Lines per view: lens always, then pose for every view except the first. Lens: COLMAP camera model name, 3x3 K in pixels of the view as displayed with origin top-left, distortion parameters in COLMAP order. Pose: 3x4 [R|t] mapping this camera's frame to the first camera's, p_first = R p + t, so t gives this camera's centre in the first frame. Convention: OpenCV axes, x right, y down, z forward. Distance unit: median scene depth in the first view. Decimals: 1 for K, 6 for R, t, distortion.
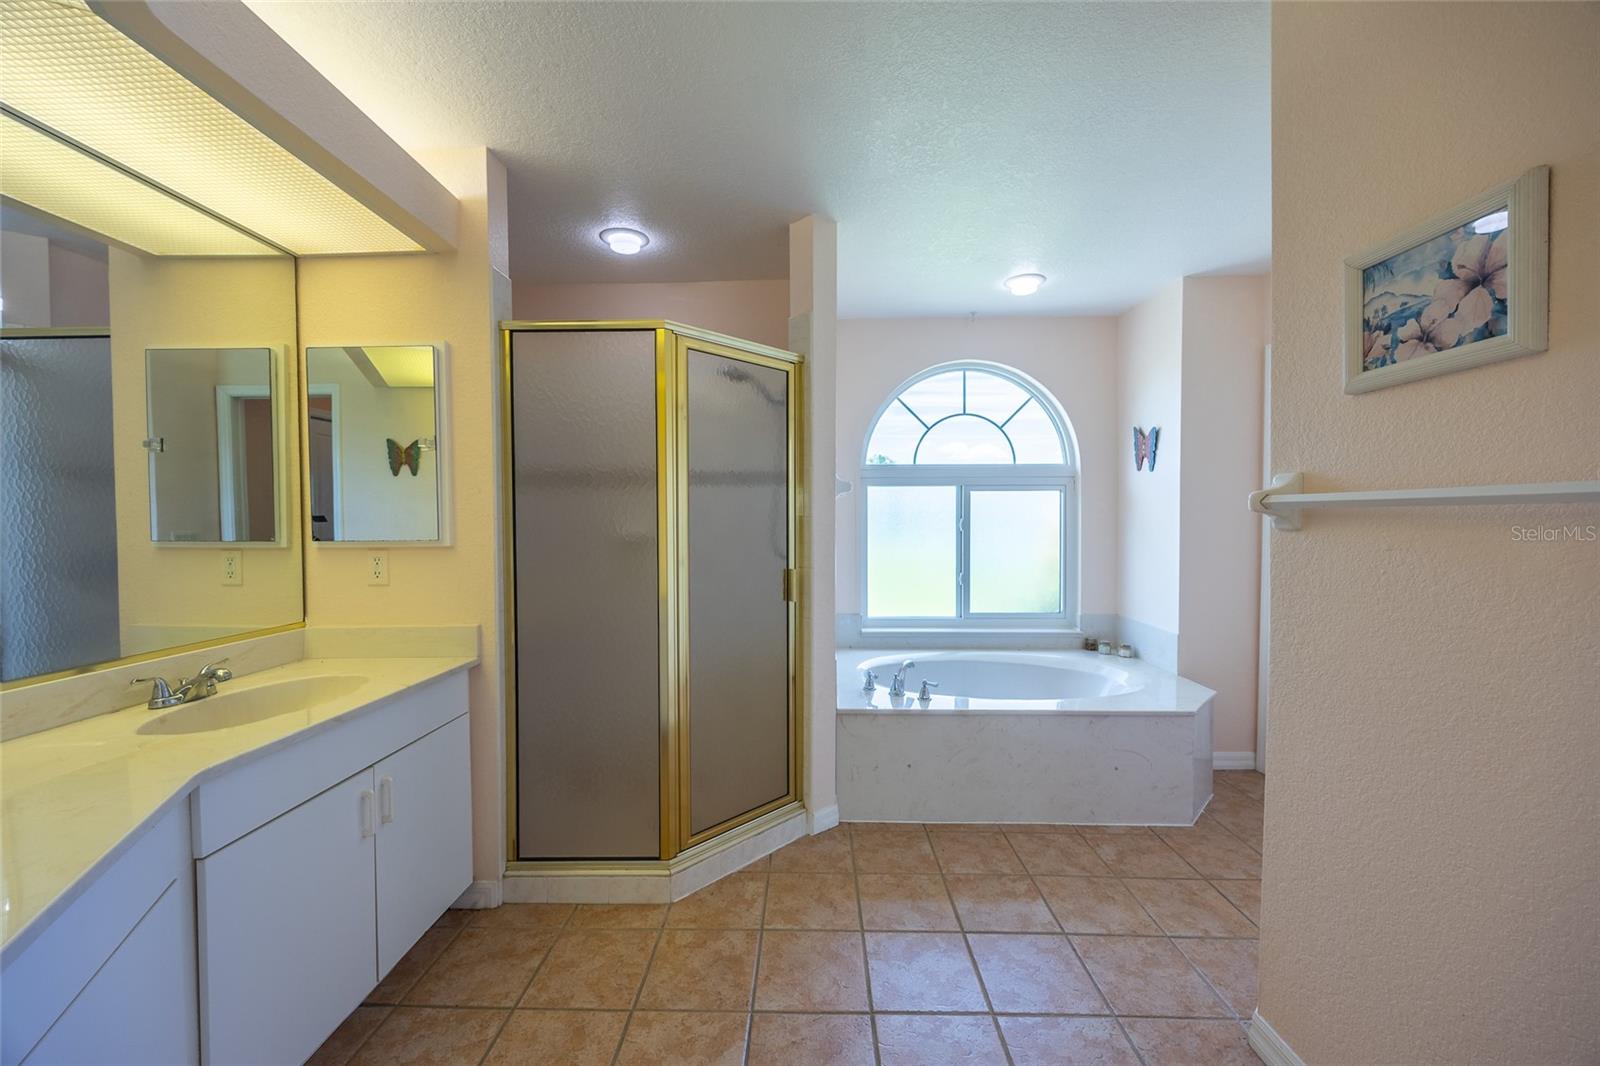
lens RADIAL K [[617.7, 0, 798.6], [0, 617.7, 535.3], [0, 0, 1]] dist [0.002703, 0.000005]
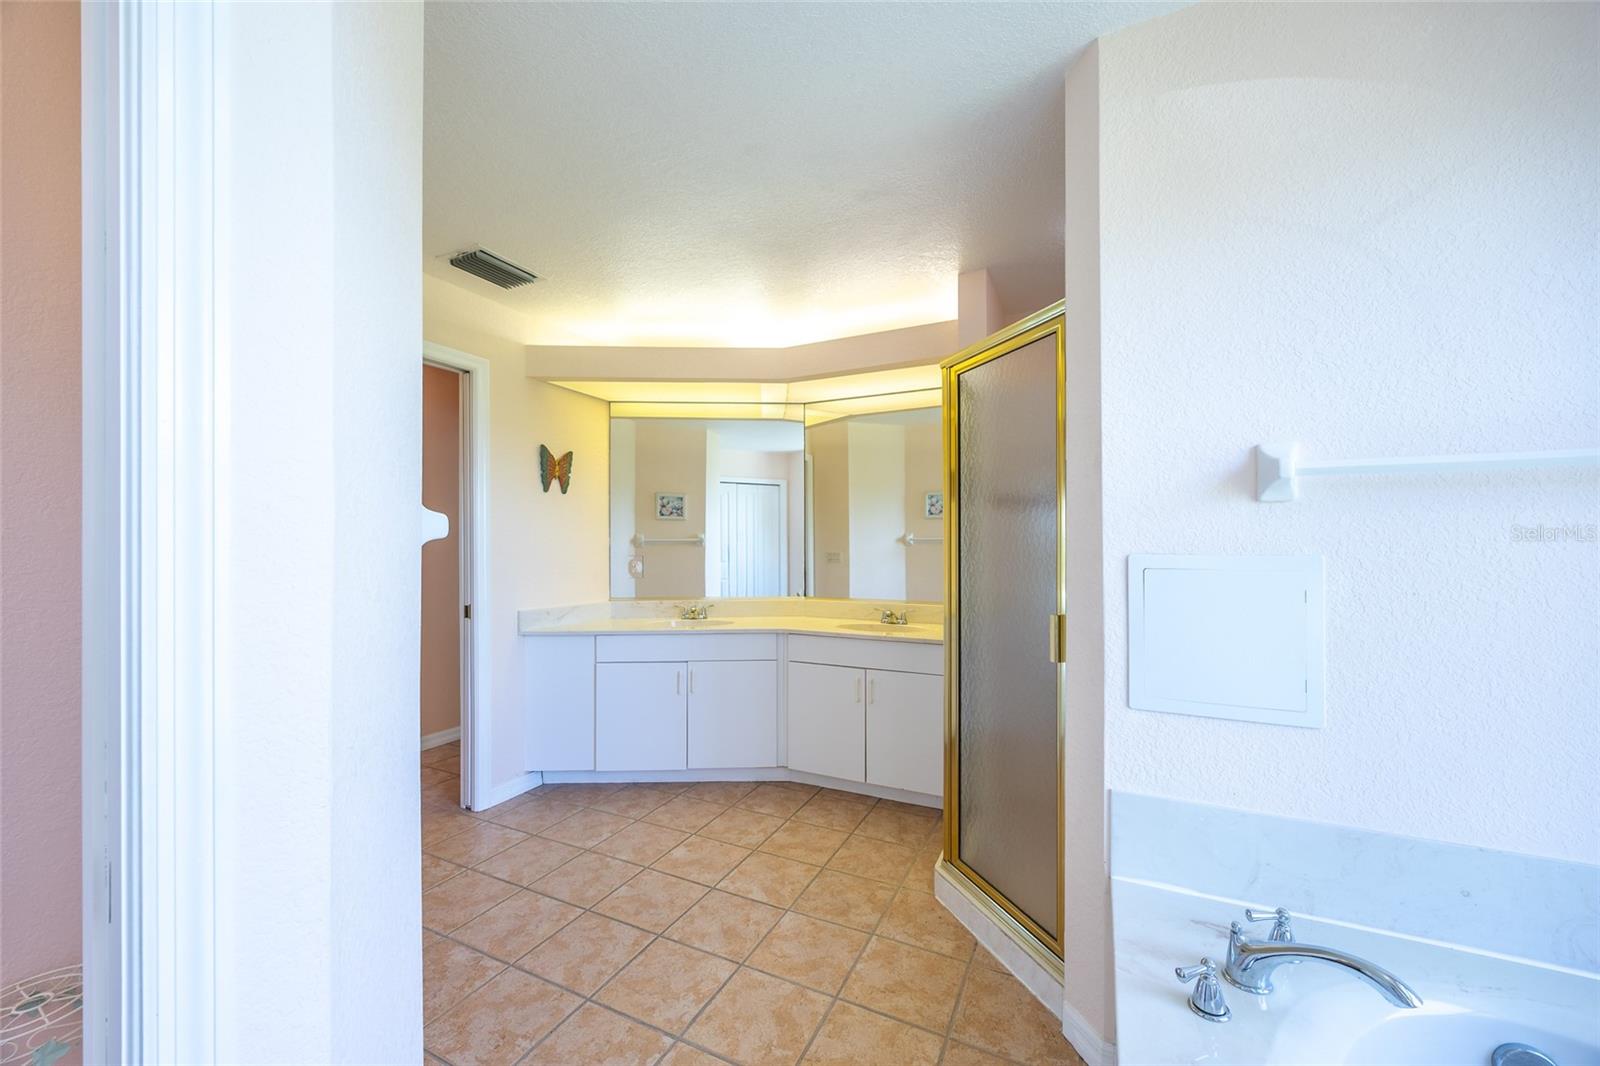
lens RADIAL K [[617.7, 0, 799.3], [0, 617.7, 540.1], [0, 0, 1]] dist [0.002703, 0.000005]
pose [[-0.430691, 0.000103, -0.902500, 1.009061], [-0.010910, 0.999926, 0.005321, -0.044541], [0.902434, 0.012138, -0.430658, 1.415834]]
